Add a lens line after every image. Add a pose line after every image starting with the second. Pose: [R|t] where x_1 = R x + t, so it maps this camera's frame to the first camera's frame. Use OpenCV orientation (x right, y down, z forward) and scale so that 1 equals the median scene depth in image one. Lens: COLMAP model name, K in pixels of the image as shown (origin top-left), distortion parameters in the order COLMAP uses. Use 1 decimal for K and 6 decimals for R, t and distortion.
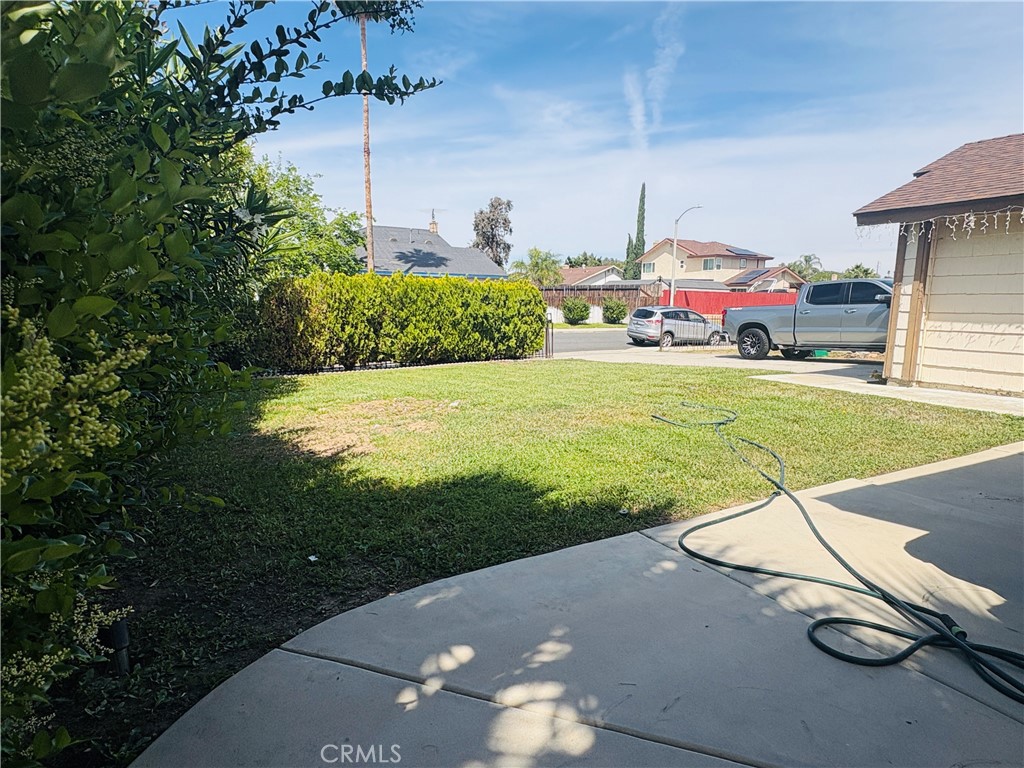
lens RADIAL K [[613.4, 0, 512.0], [0, 613.4, 384.0], [0, 0, 1]] dist [-0.000517, 0.003451]
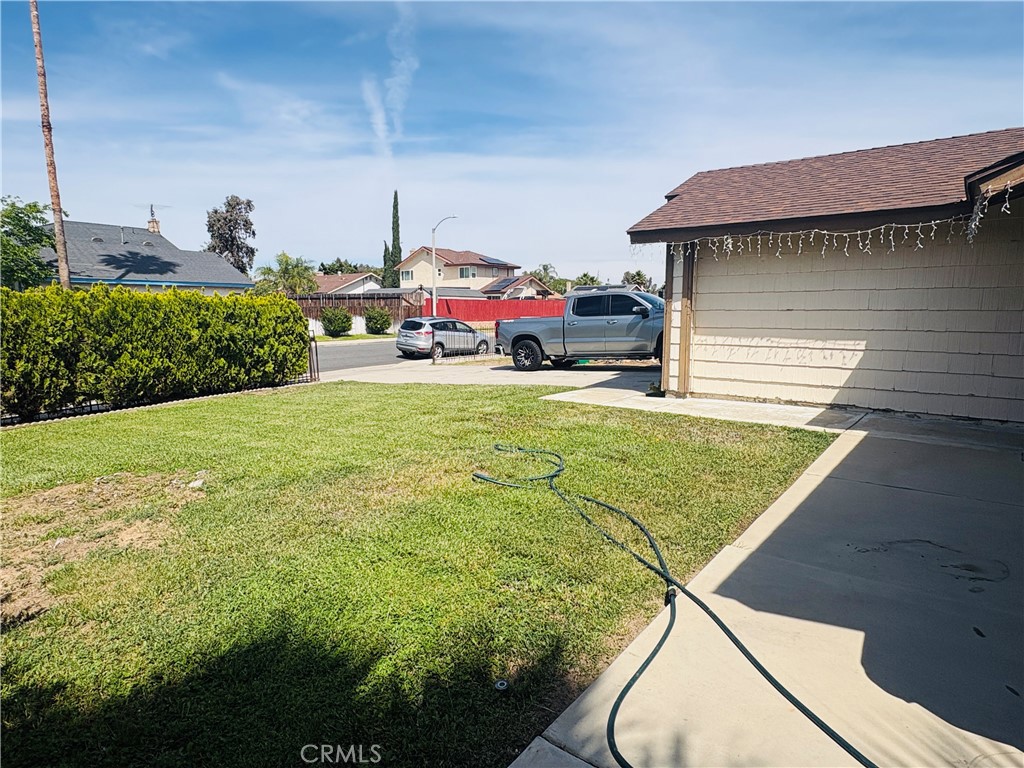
lens RADIAL K [[573.0, 0, 512.0], [0, 573.0, 384.0], [0, 0, 1]] dist [0.011485, 0.000534]
pose [[0.915334, -0.070948, 0.396396, -0.008609], [0.067988, 0.997454, 0.021533, -0.038628], [-0.396914, 0.007240, 0.917827, 0.133573]]
